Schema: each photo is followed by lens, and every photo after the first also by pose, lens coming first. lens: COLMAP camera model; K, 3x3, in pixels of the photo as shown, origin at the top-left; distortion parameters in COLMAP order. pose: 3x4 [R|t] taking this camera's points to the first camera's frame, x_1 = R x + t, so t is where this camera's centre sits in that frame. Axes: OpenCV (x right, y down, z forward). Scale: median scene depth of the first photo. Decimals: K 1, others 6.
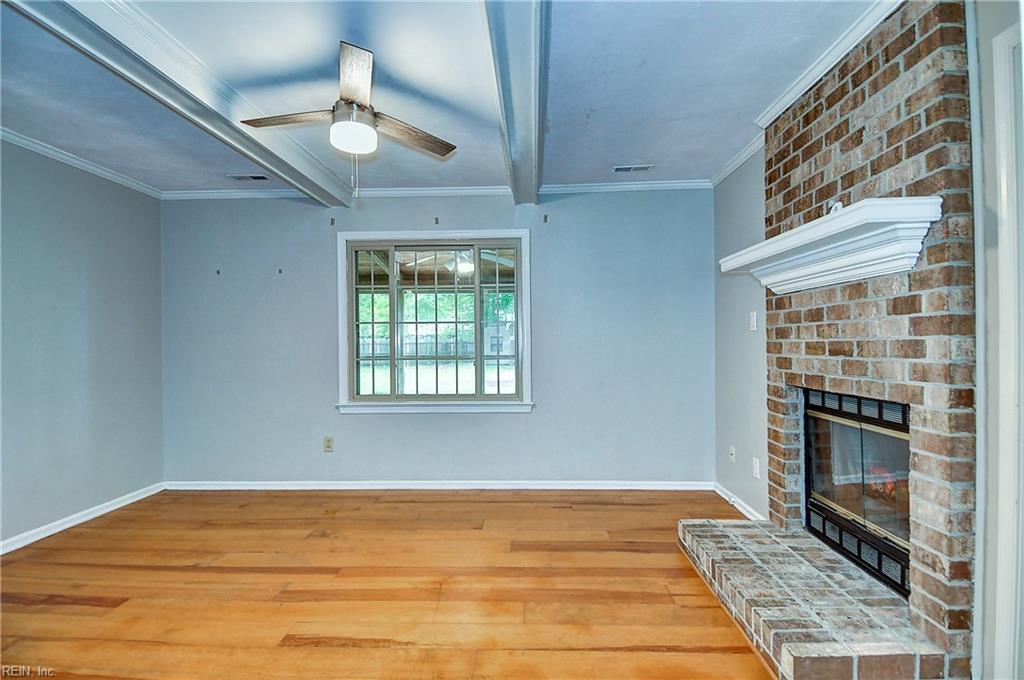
lens RADIAL K [[535.4, 0, 511.2], [0, 535.4, 344.6], [0, 0, 1]] dist [0.039085, -0.044997]
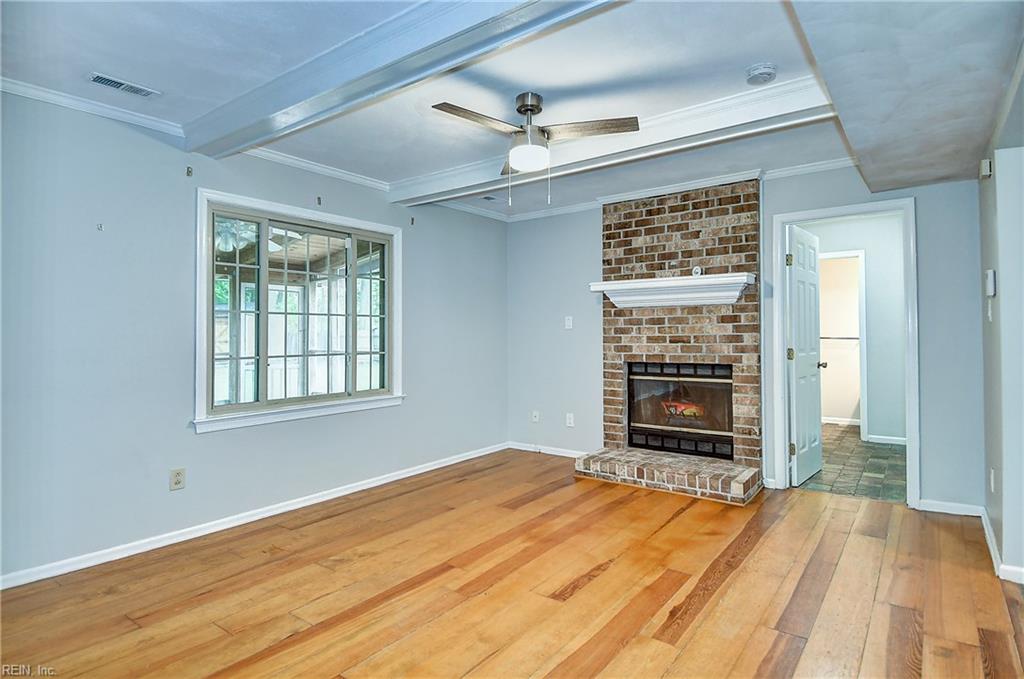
lens RADIAL K [[535.4, 0, 534.6], [0, 535.4, 334.6], [0, 0, 1]] dist [0.039085, -0.044997]
pose [[0.546007, 0.007879, 0.837744, -1.111629], [0.005851, 0.999896, -0.013218, 0.010328], [-0.837760, 0.012119, 0.545904, 0.337337]]
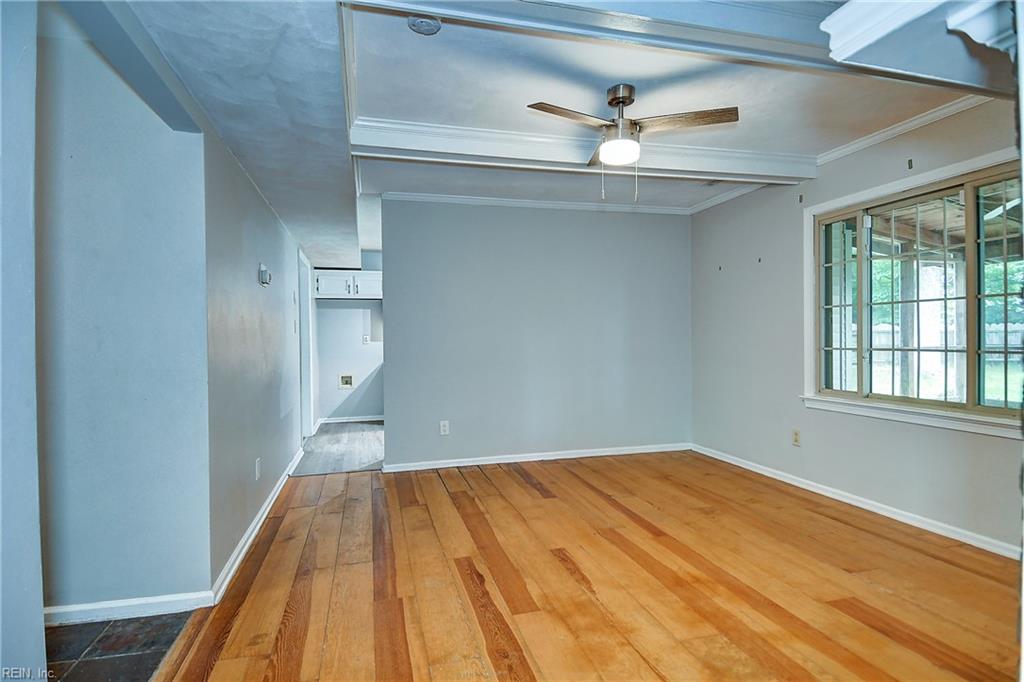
lens RADIAL K [[535.4, 0, 509.1], [0, 535.4, 346.0], [0, 0, 1]] dist [0.039085, -0.044997]
pose [[0.299998, 0.023557, -0.953649, 0.660830], [0.002211, 0.999675, 0.025390, 0.000265], [0.953937, -0.009725, 0.299849, 0.387818]]
